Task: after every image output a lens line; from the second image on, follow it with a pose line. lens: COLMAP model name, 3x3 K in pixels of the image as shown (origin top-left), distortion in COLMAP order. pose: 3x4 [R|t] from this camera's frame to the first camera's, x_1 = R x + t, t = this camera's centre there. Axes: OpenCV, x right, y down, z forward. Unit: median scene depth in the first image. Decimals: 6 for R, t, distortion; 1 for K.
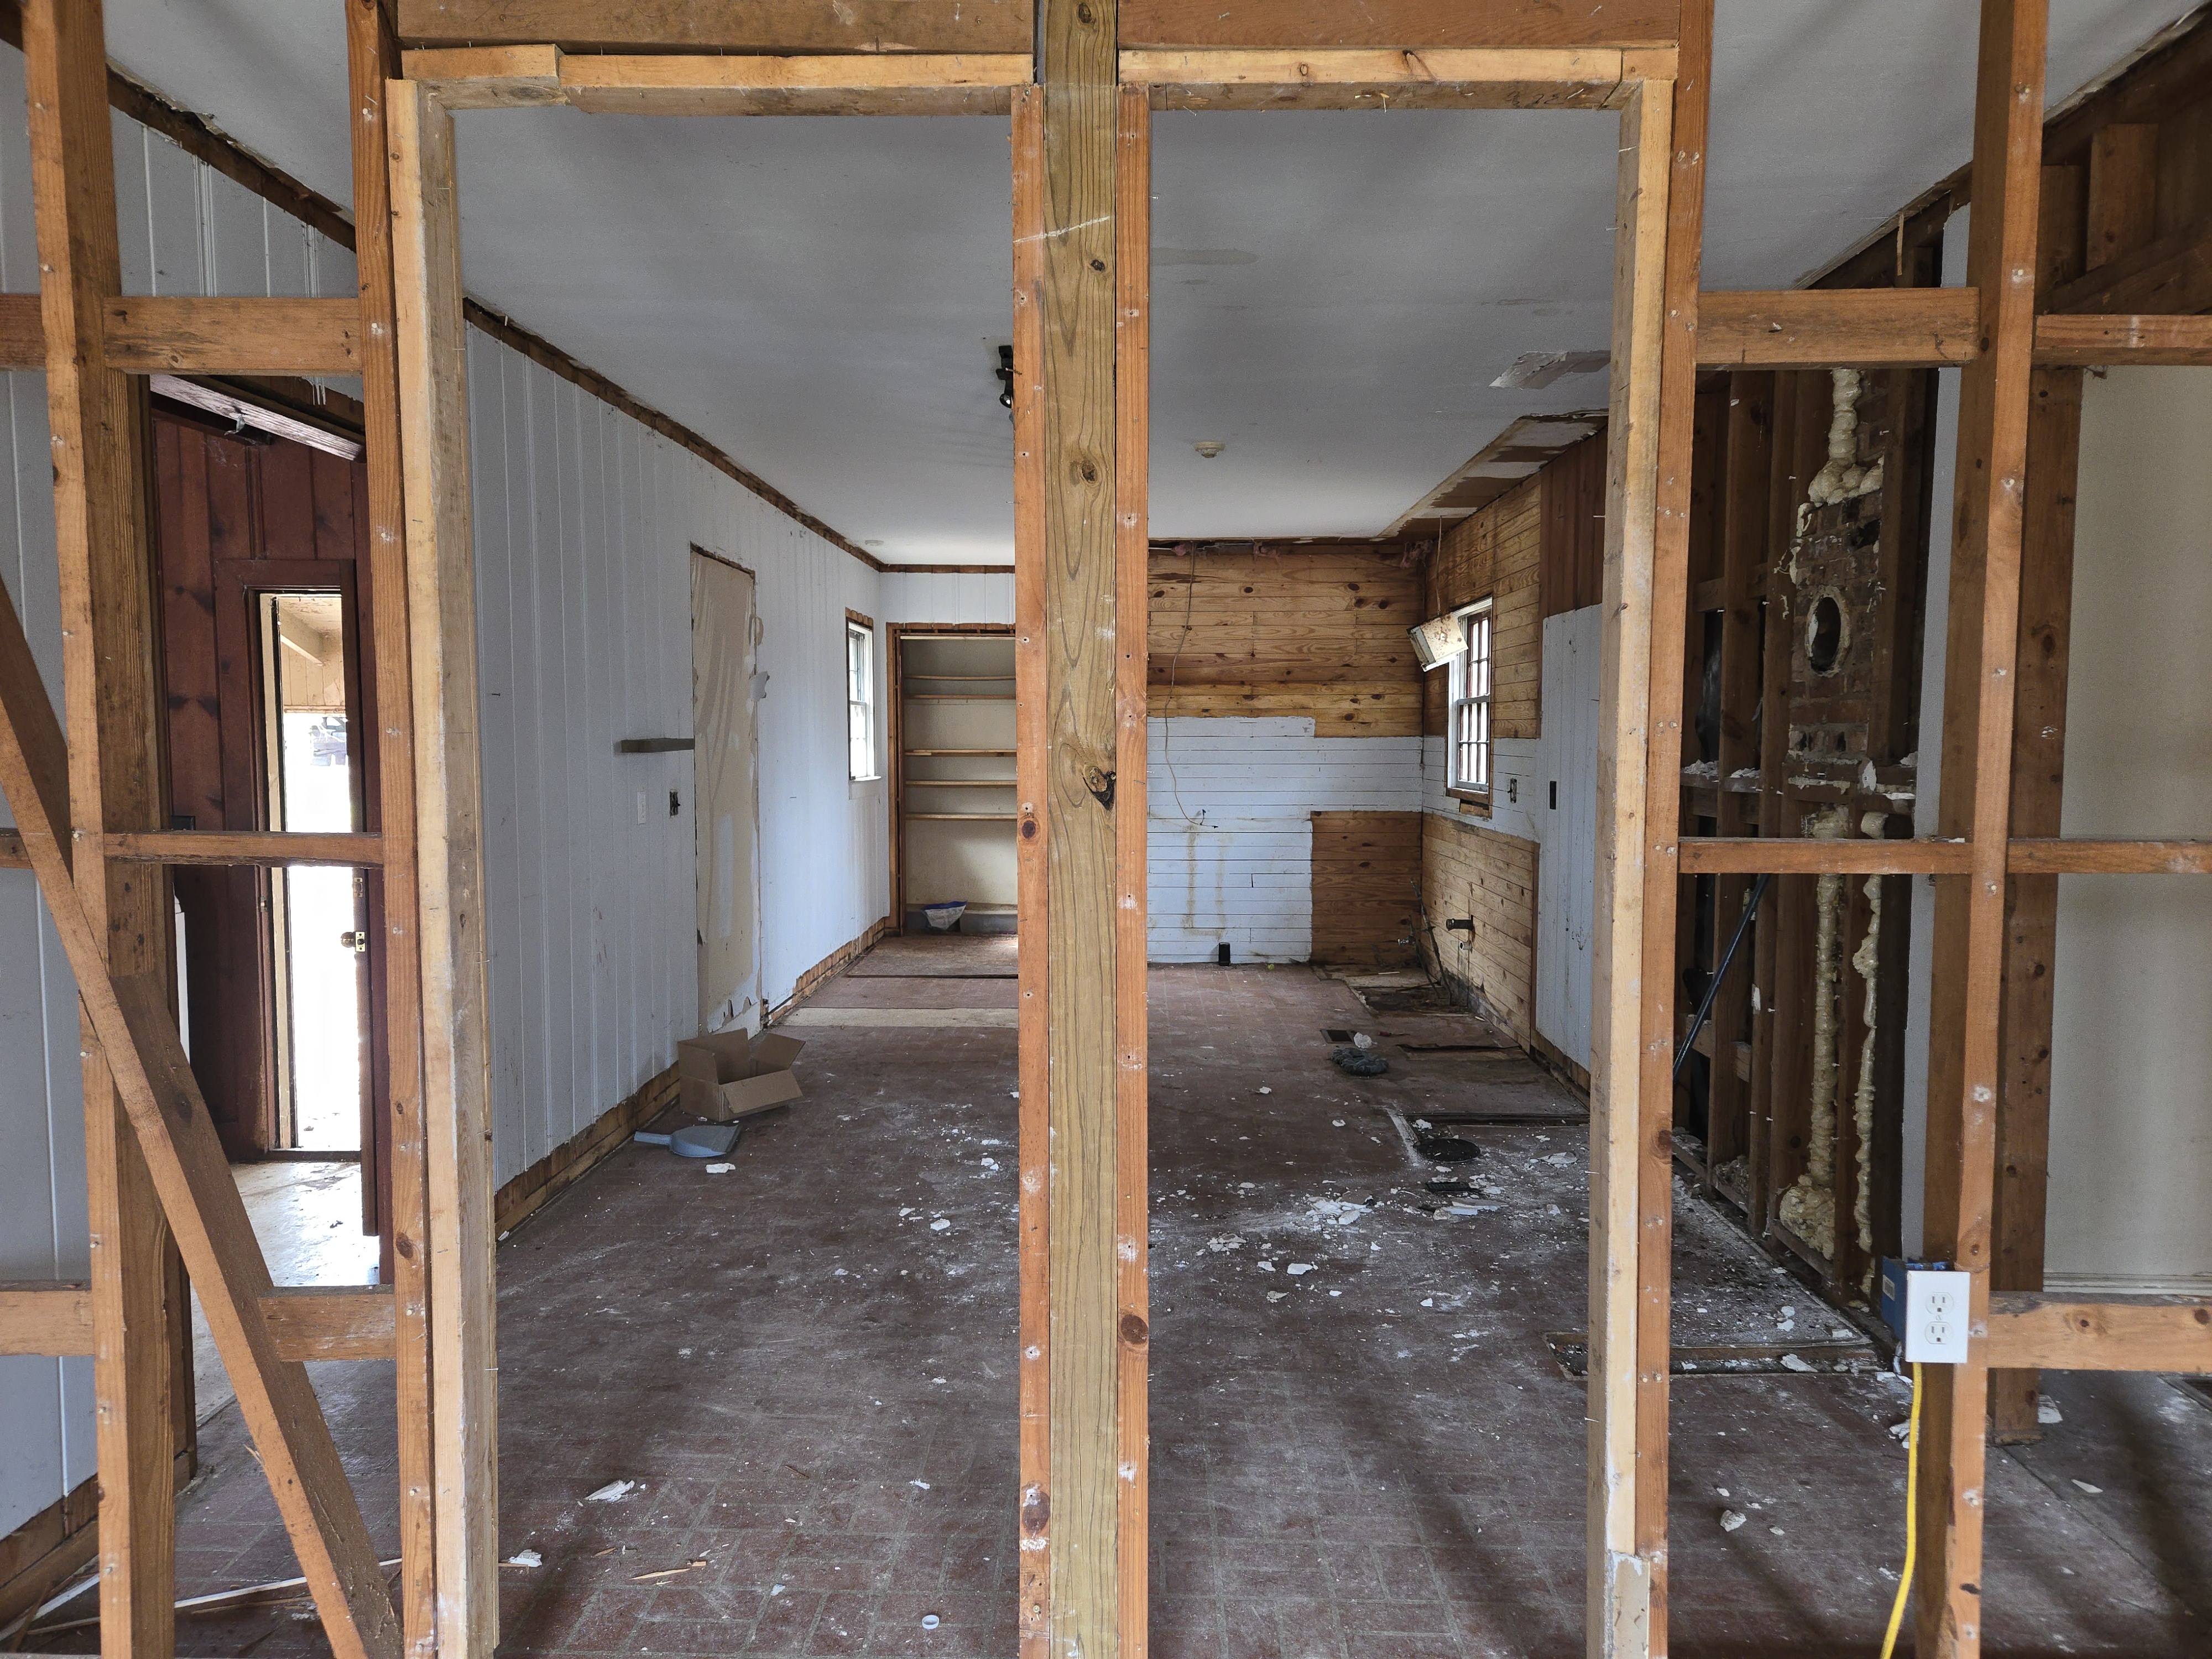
lens RADIAL K [[1444.0, 0, 1105.6], [0, 1444.0, 816.9], [0, 0, 1]] dist [0.084385, -0.057849]
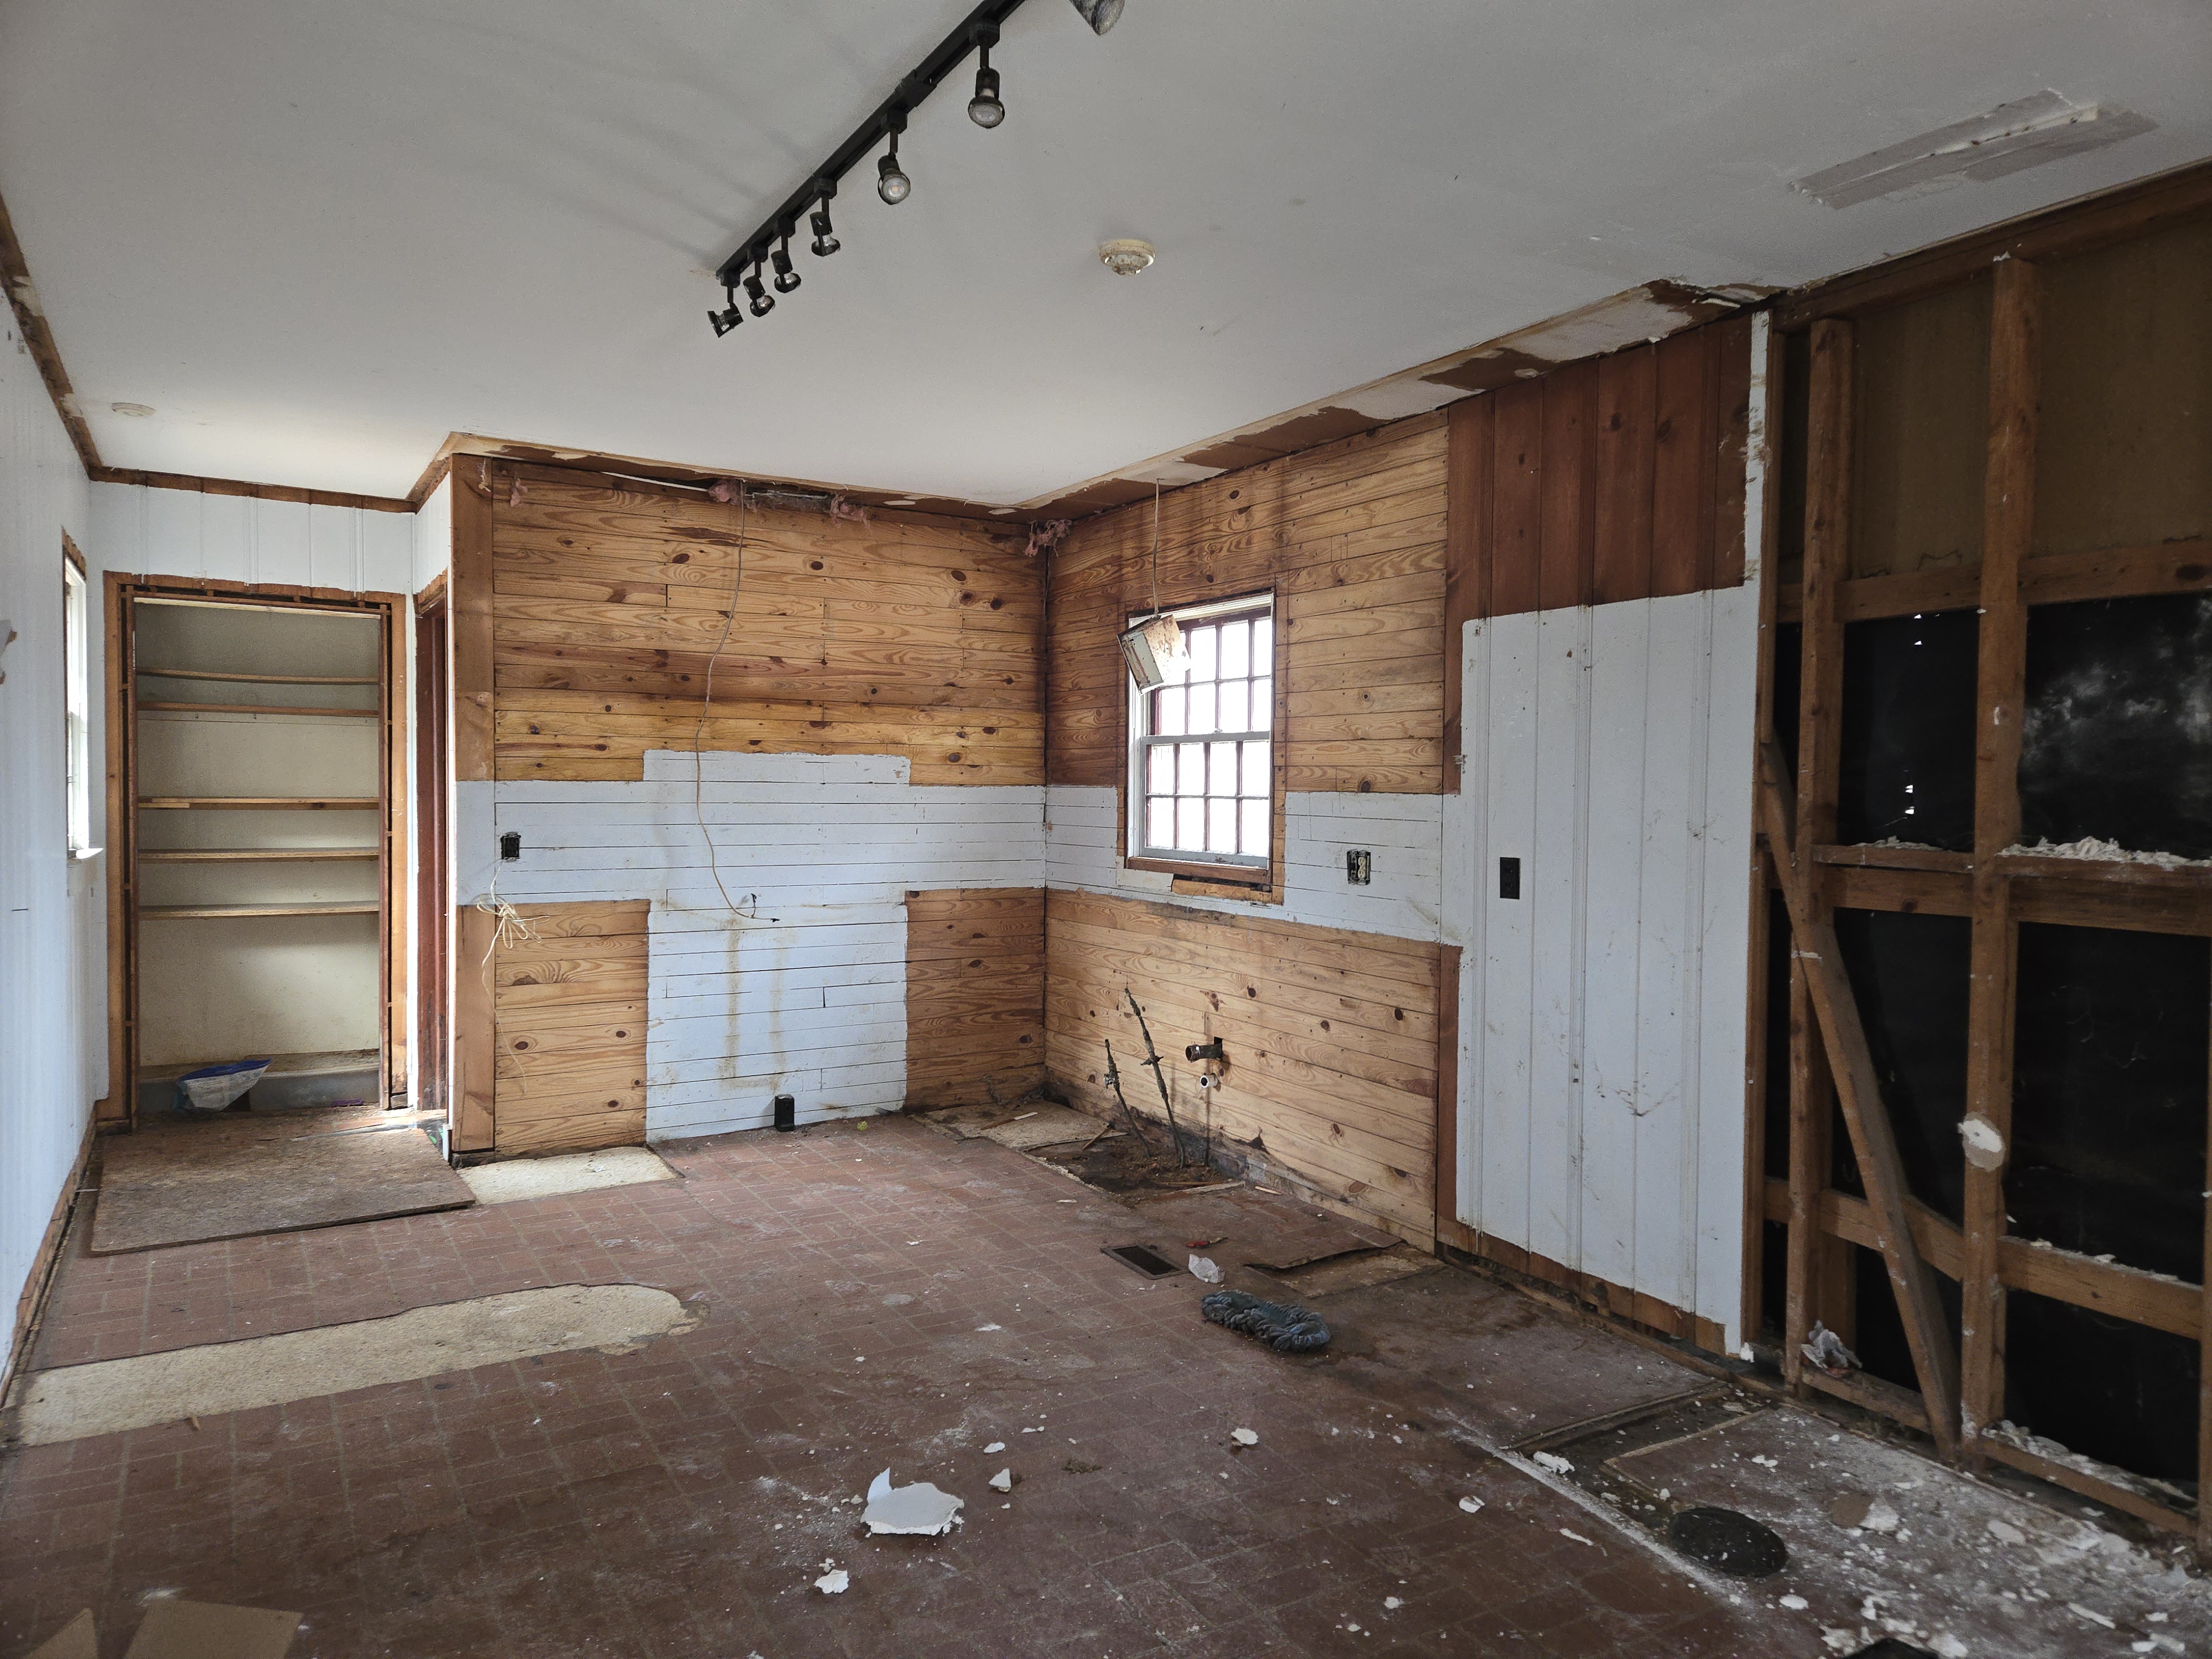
lens RADIAL K [[1444.0, 0, 1105.6], [0, 1444.0, 816.9], [0, 0, 1]] dist [0.084385, -0.057849]
pose [[0.846150, -0.002318, 0.532939, -0.147755], [0.018749, 0.999501, -0.025420, -0.020244], [-0.532614, 0.031501, 0.845772, 0.360633]]
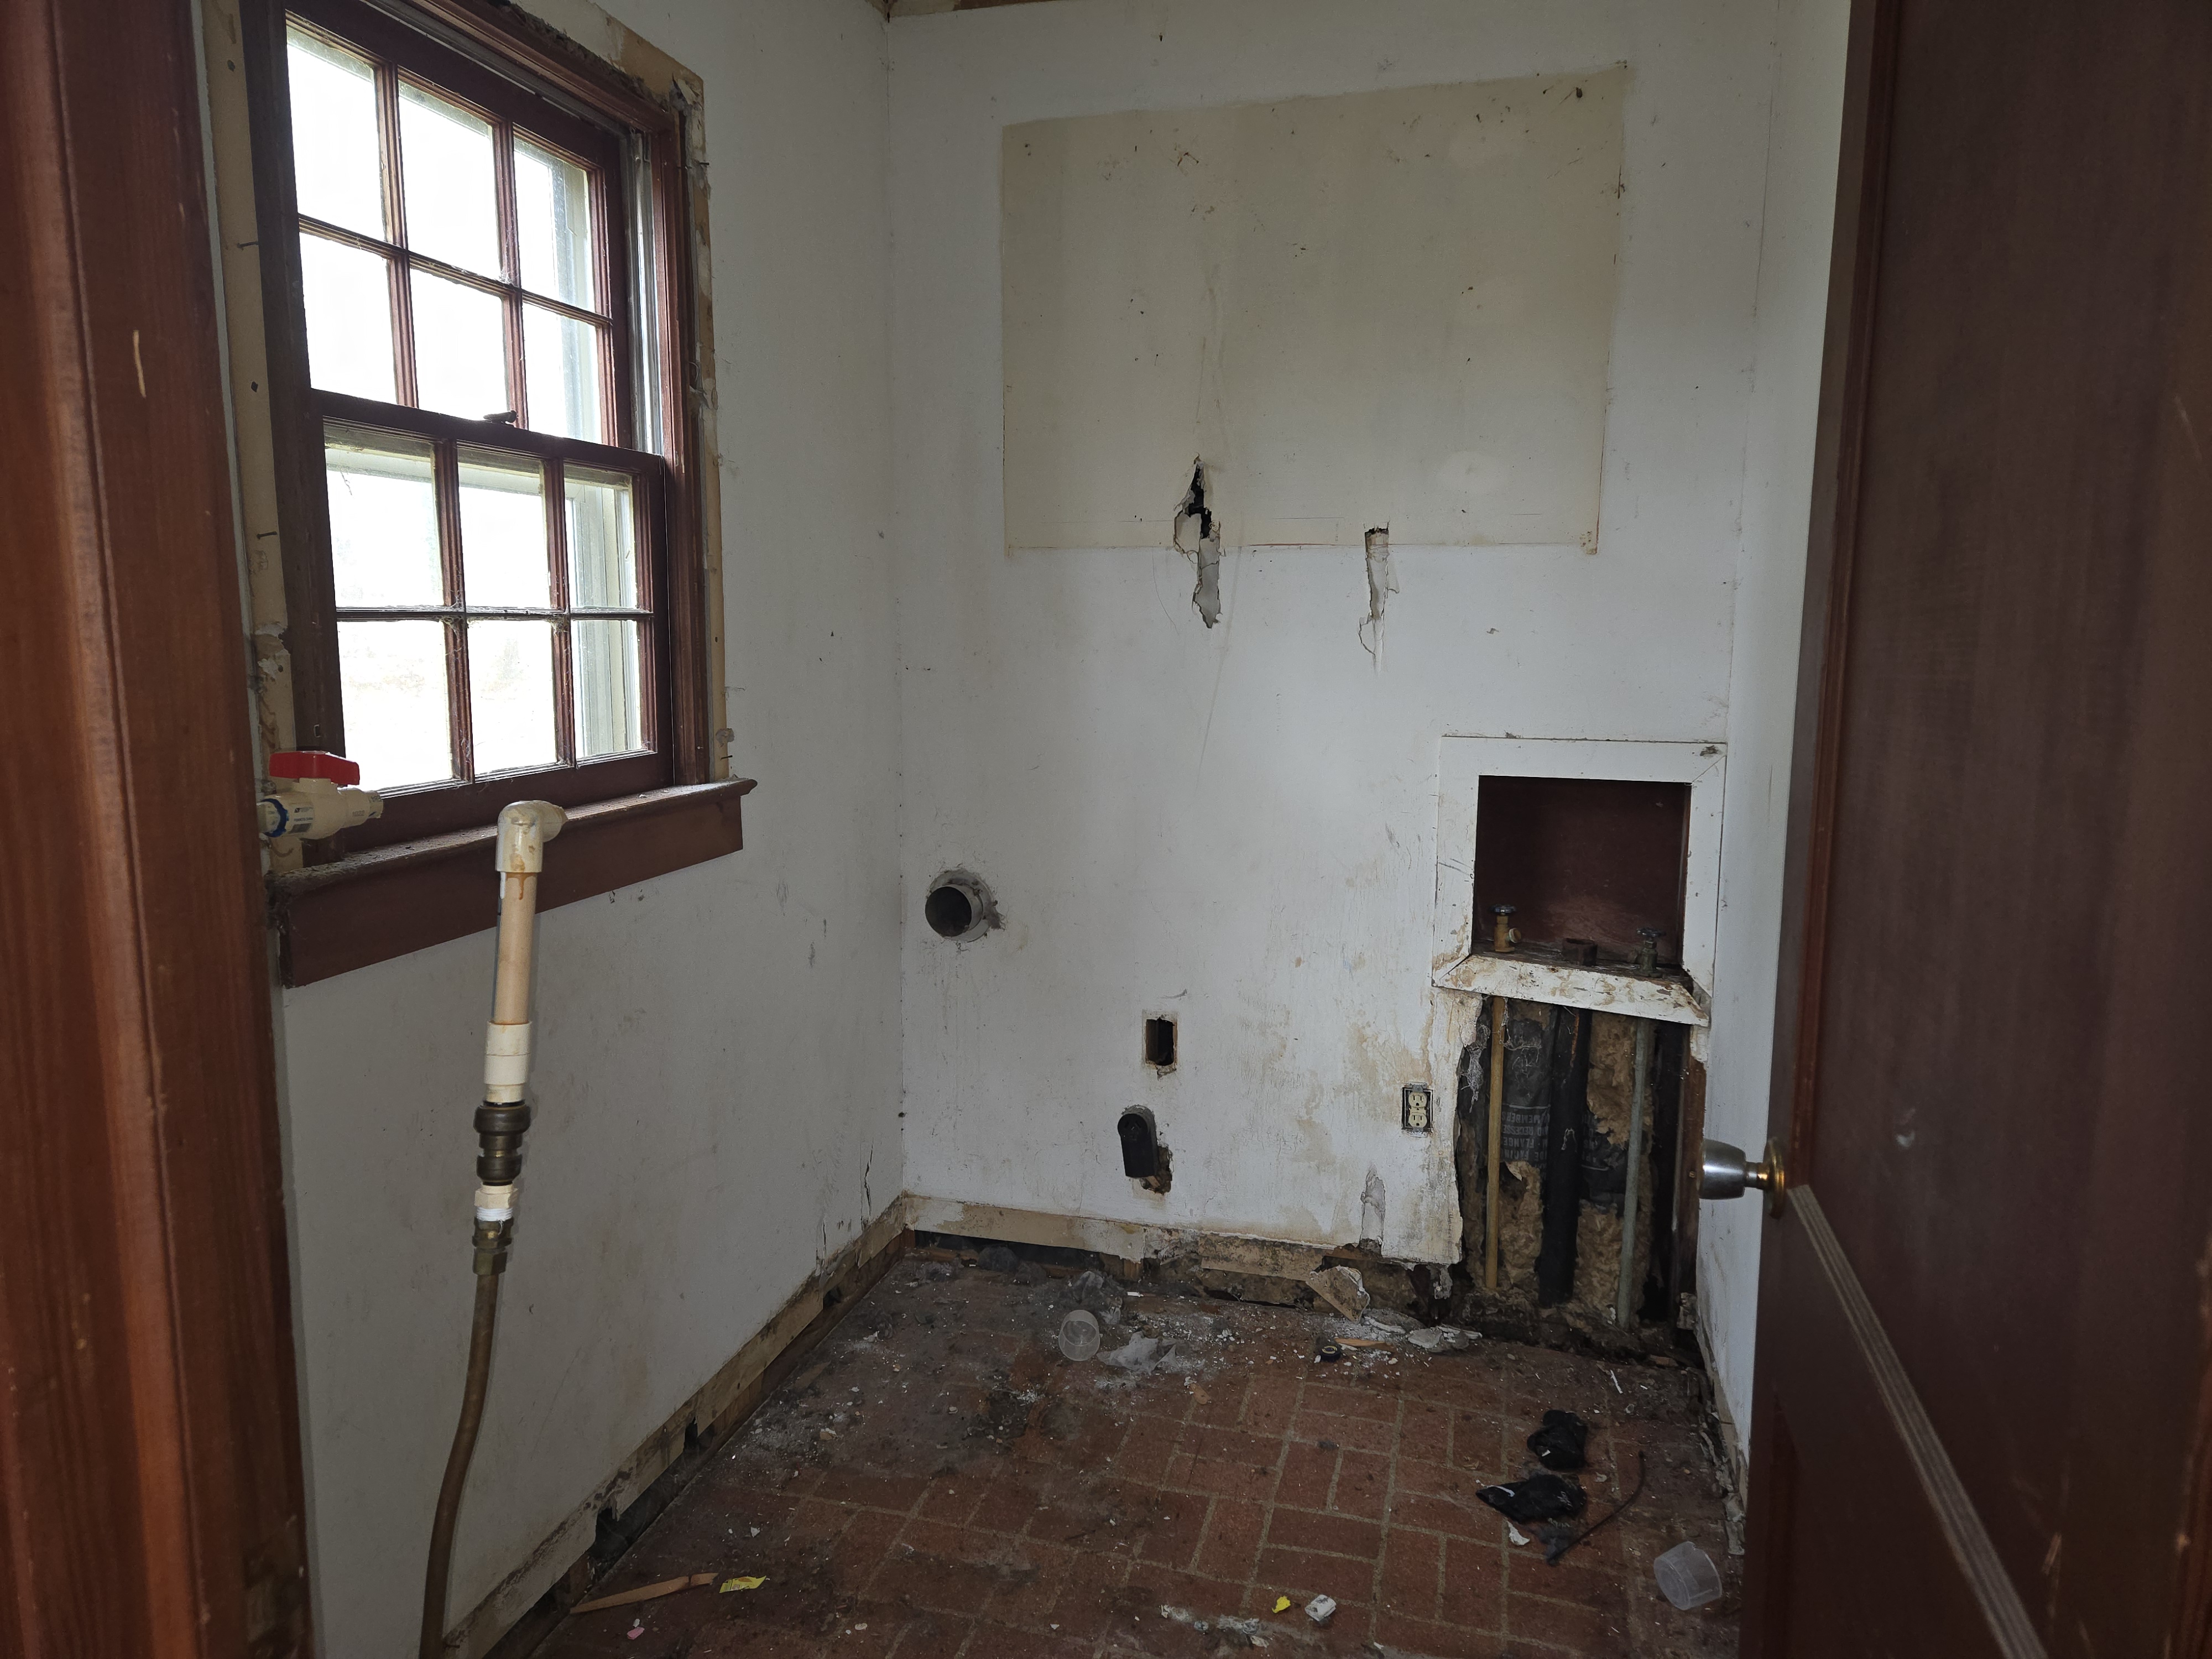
lens RADIAL K [[1444.0, 0, 1105.6], [0, 1444.0, 816.9], [0, 0, 1]] dist [0.084385, -0.057849]
pose [[-0.968054, -0.036177, 0.248119, 0.072282], [0.012864, 0.981068, 0.193237, -0.054373], [-0.250412, 0.190256, -0.949261, 1.031837]]
